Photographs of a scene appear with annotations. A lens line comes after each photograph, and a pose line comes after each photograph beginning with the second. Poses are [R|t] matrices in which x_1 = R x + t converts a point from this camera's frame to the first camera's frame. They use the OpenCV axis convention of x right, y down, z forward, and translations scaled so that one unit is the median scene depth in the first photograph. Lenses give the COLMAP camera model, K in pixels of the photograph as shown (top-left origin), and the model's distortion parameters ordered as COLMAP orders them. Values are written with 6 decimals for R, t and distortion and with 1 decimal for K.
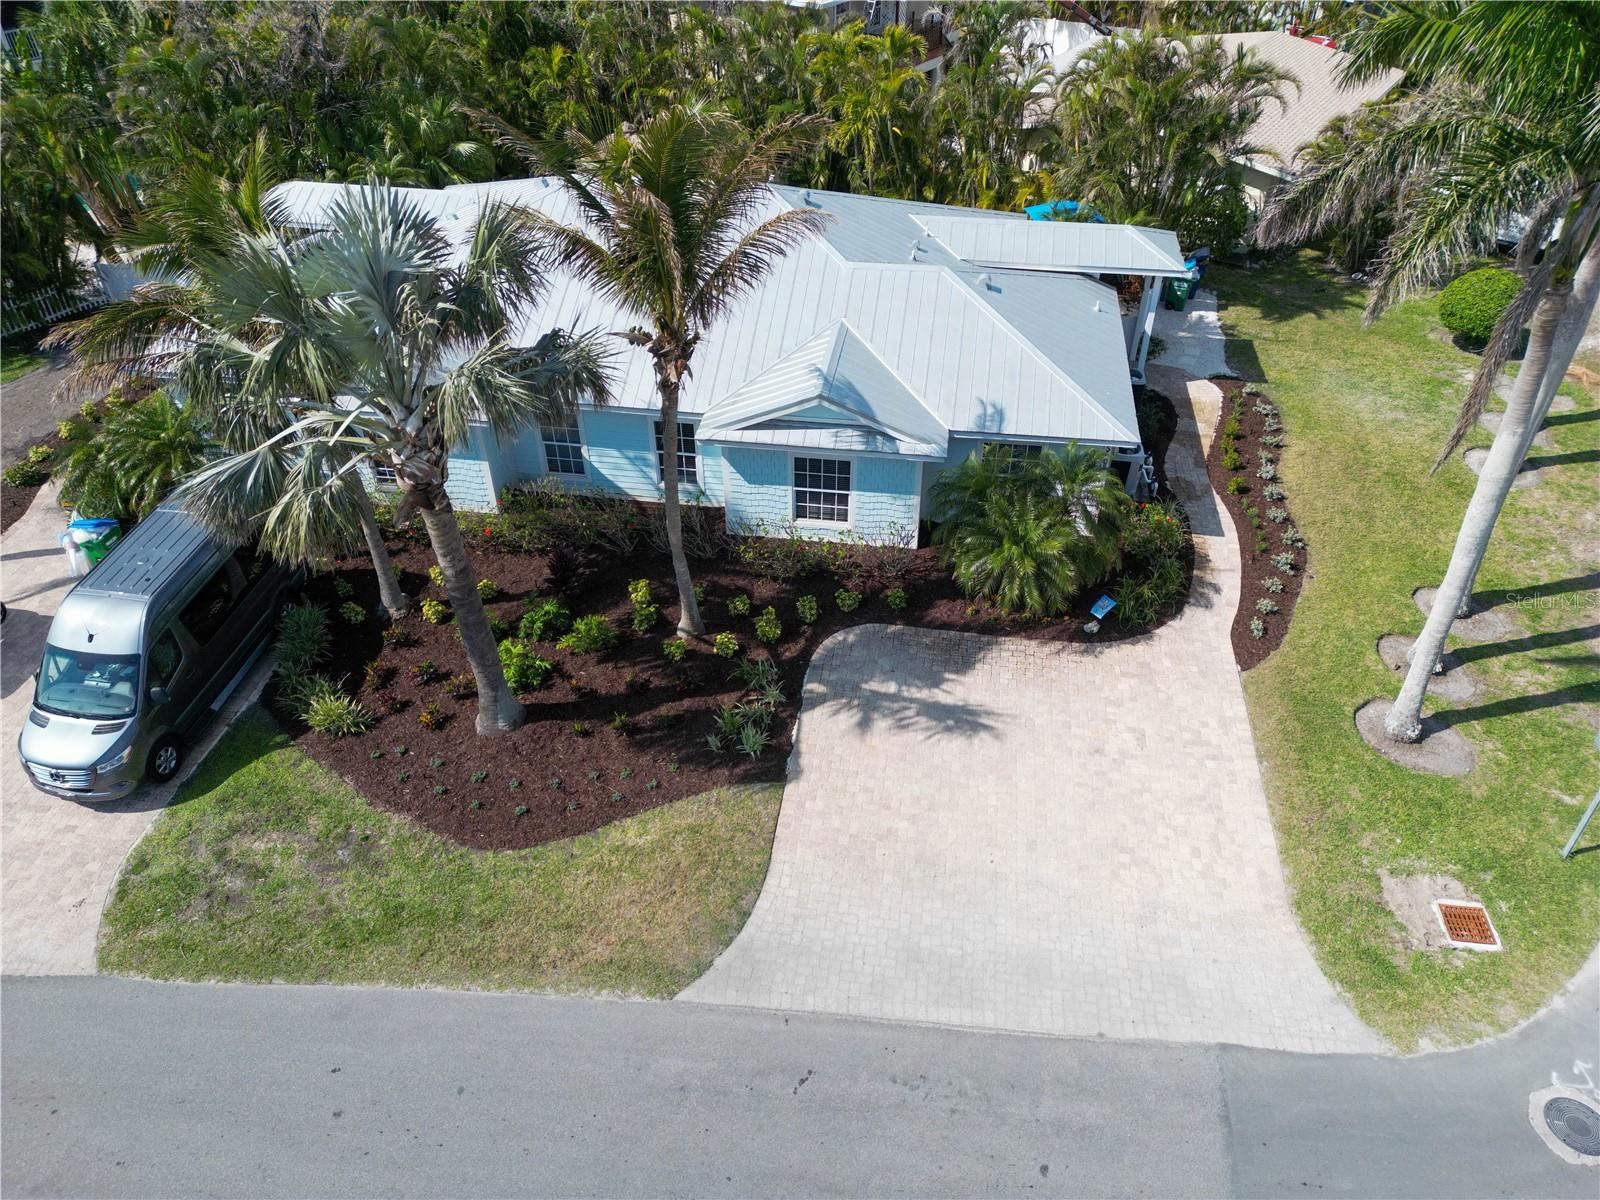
lens RADIAL K [[1118.2, 0, 799.1], [0, 1118.2, 600.1], [0, 0, 1]] dist [0.075525, -0.073087]
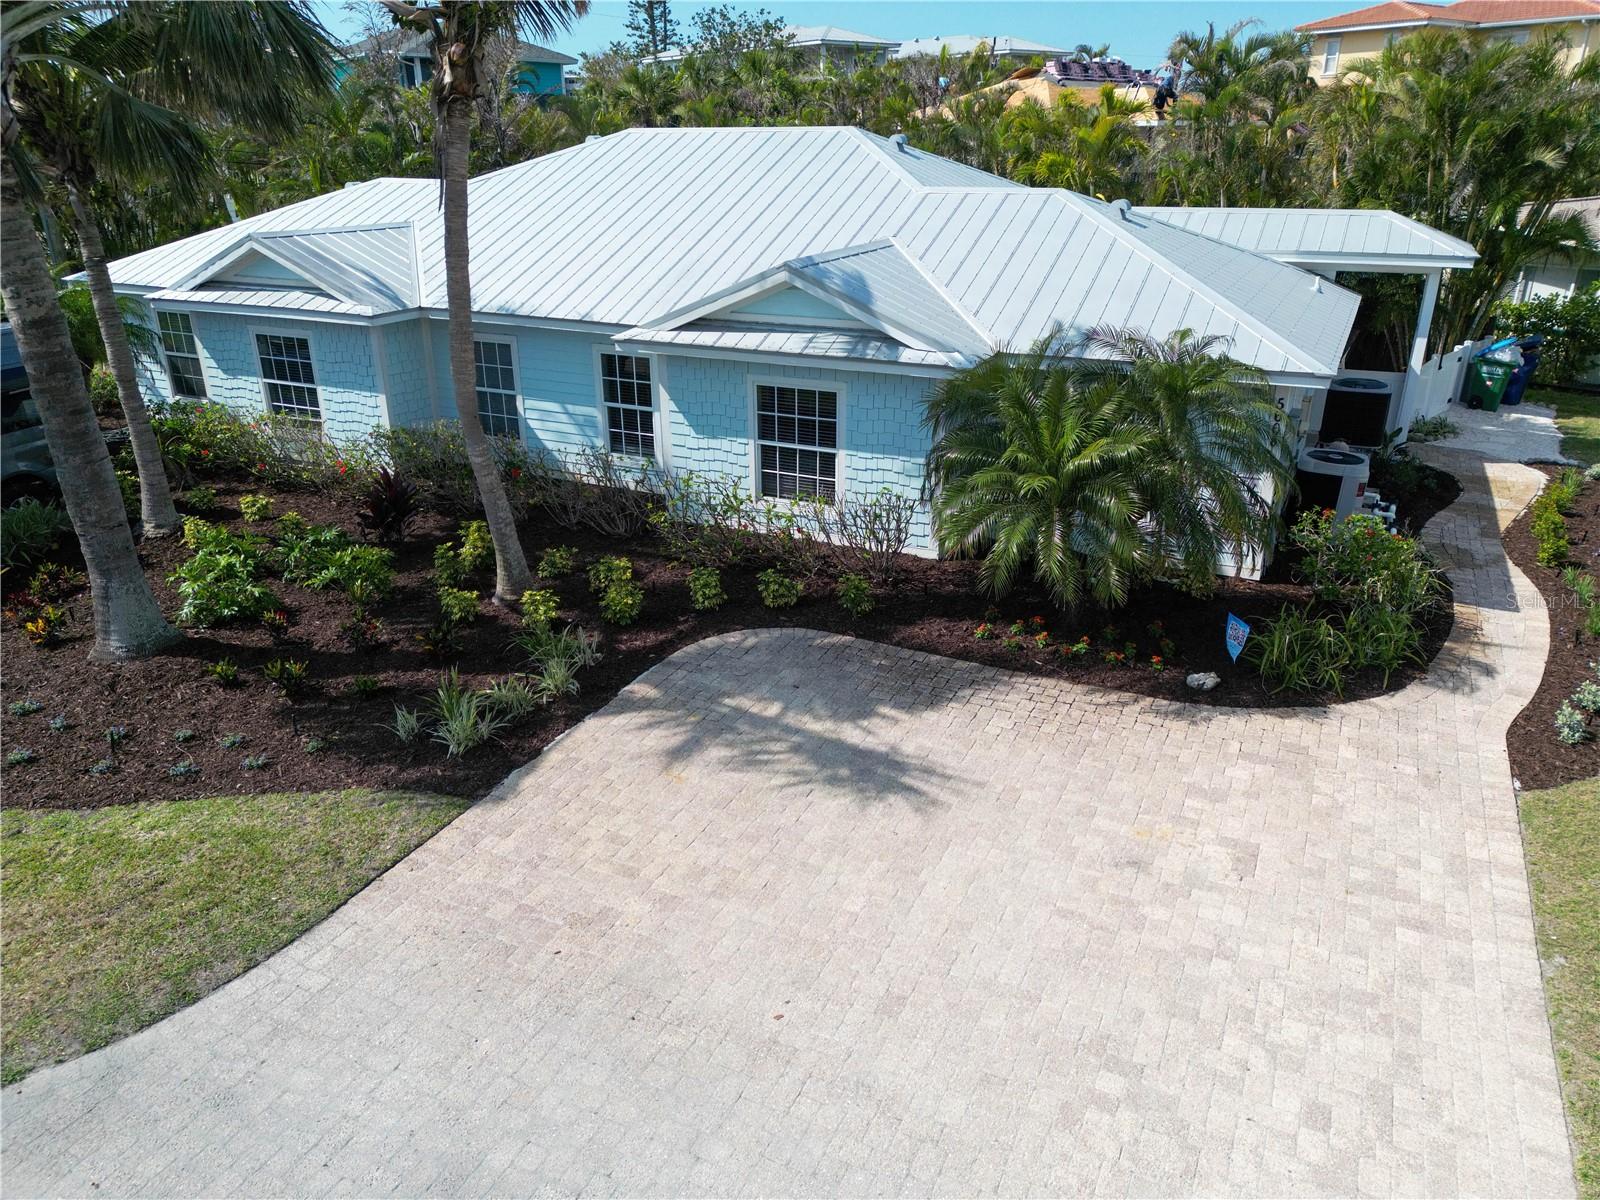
lens RADIAL K [[1118.2, 0, 799.1], [0, 1118.2, 600.1], [0, 0, 1]] dist [0.075525, -0.073087]
pose [[0.952691, 0.115008, -0.281341, 0.232017], [-0.188645, 0.949520, -0.250650, 0.158492], [0.238312, 0.291865, 0.926295, 0.478774]]
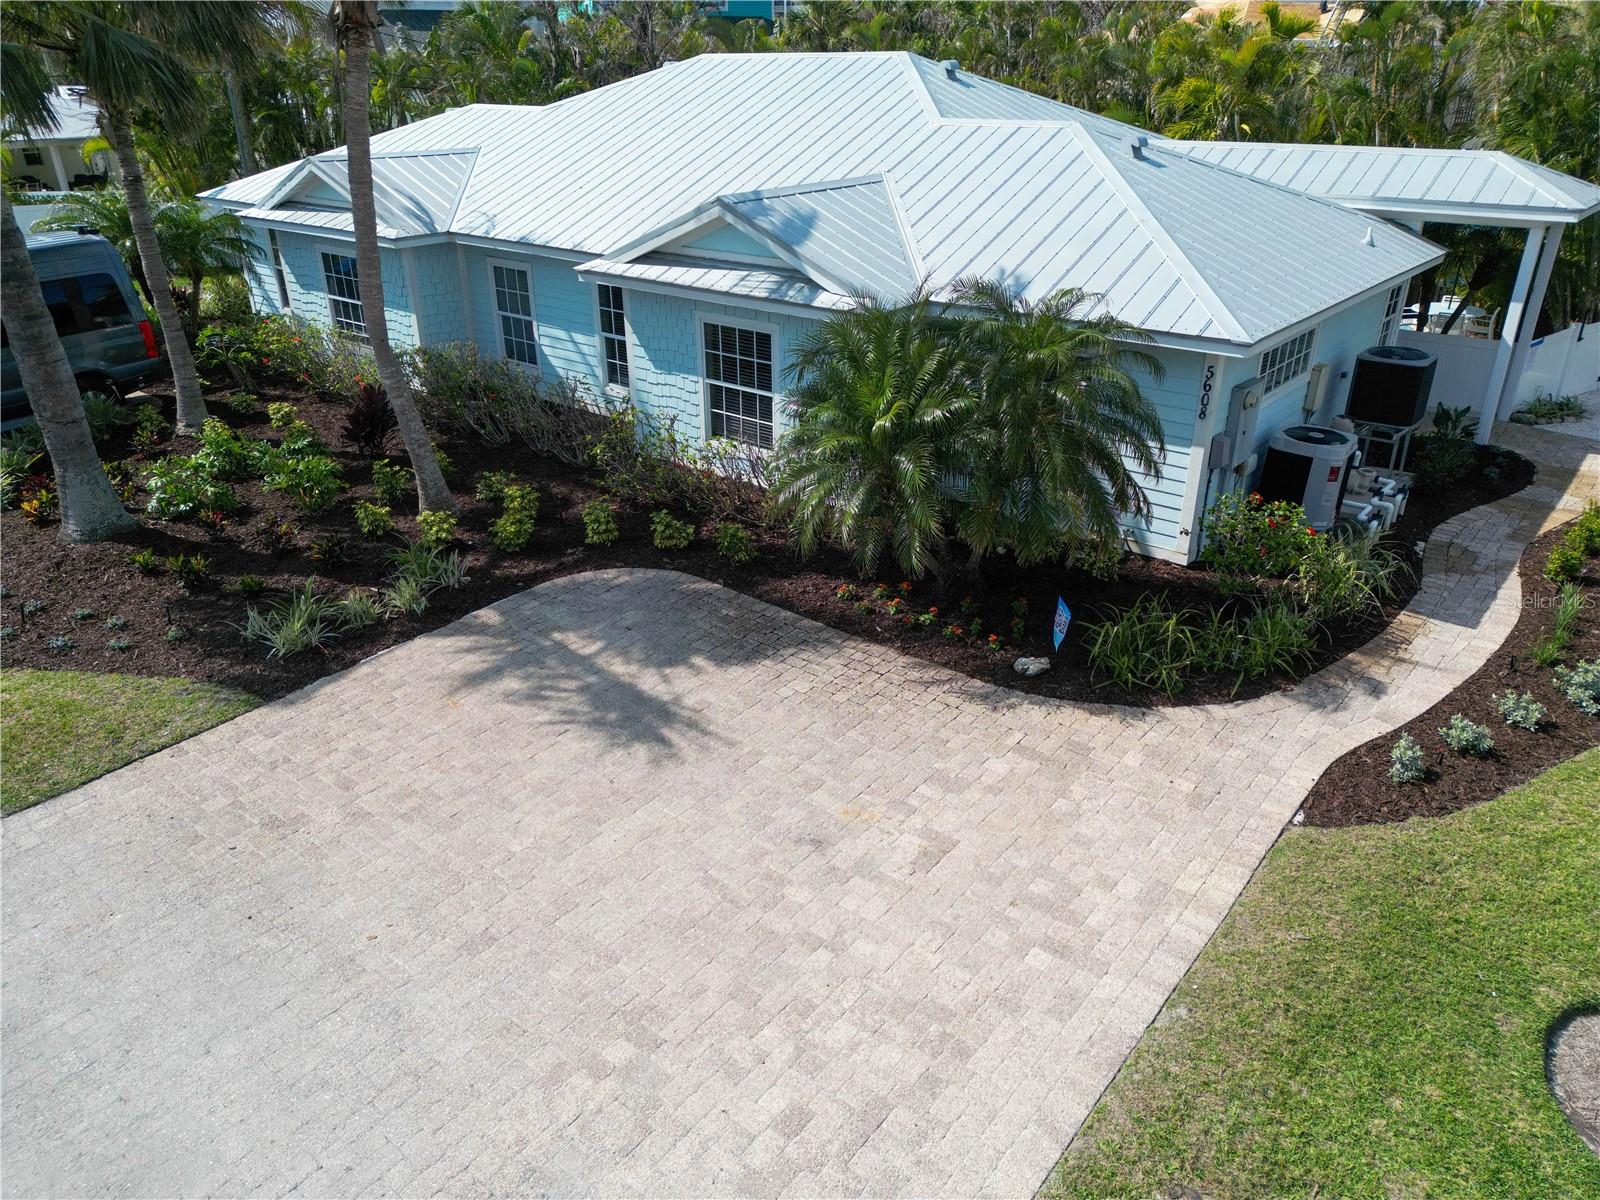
lens RADIAL K [[1118.2, 0, 799.1], [0, 1118.2, 600.1], [0, 0, 1]] dist [0.075525, -0.073087]
pose [[0.857450, 0.220950, -0.464716, 0.404461], [-0.318797, 0.937018, -0.142708, 0.101489], [0.403916, 0.270515, 0.873884, 0.545505]]
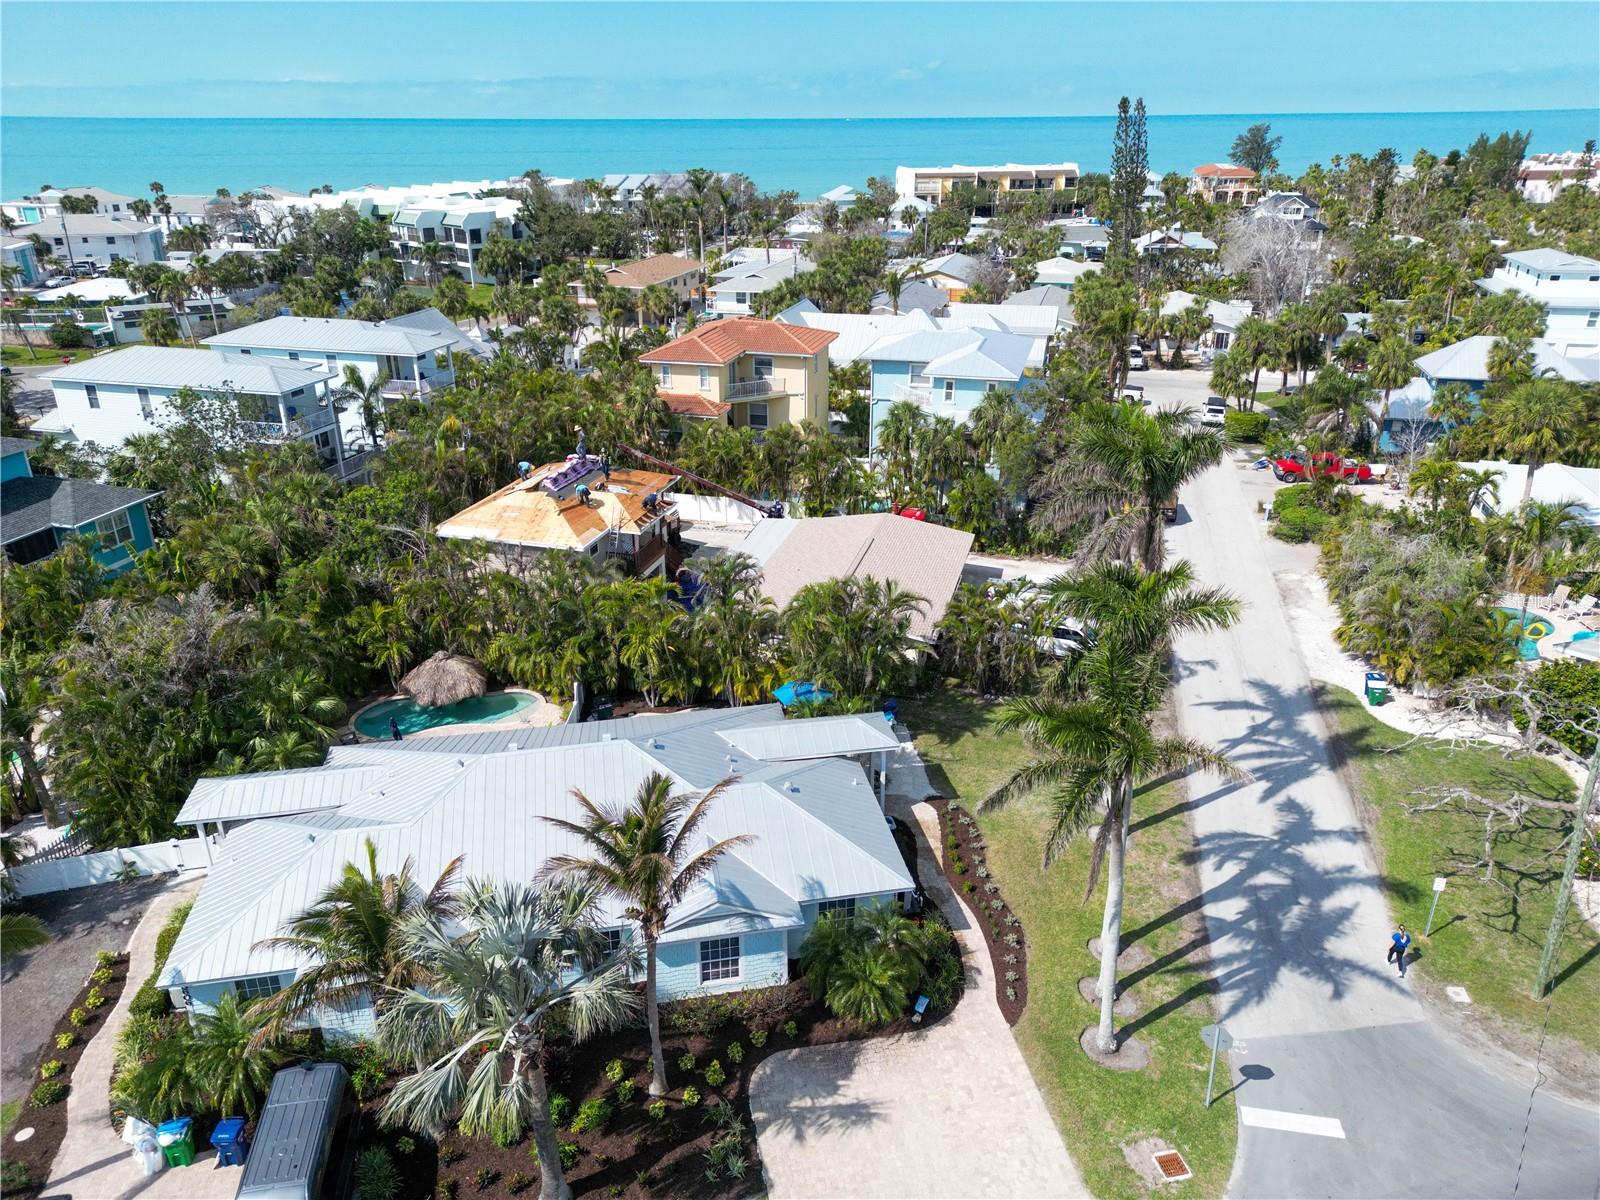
lens RADIAL K [[1118.2, 0, 799.1], [0, 1118.2, 600.1], [0, 0, 1]] dist [0.075525, -0.073087]
pose [[0.943358, -0.132075, 0.304354, -0.293434], [0.206360, 0.951888, -0.226551, -0.209070], [-0.259789, 0.276526, 0.925226, -0.560446]]
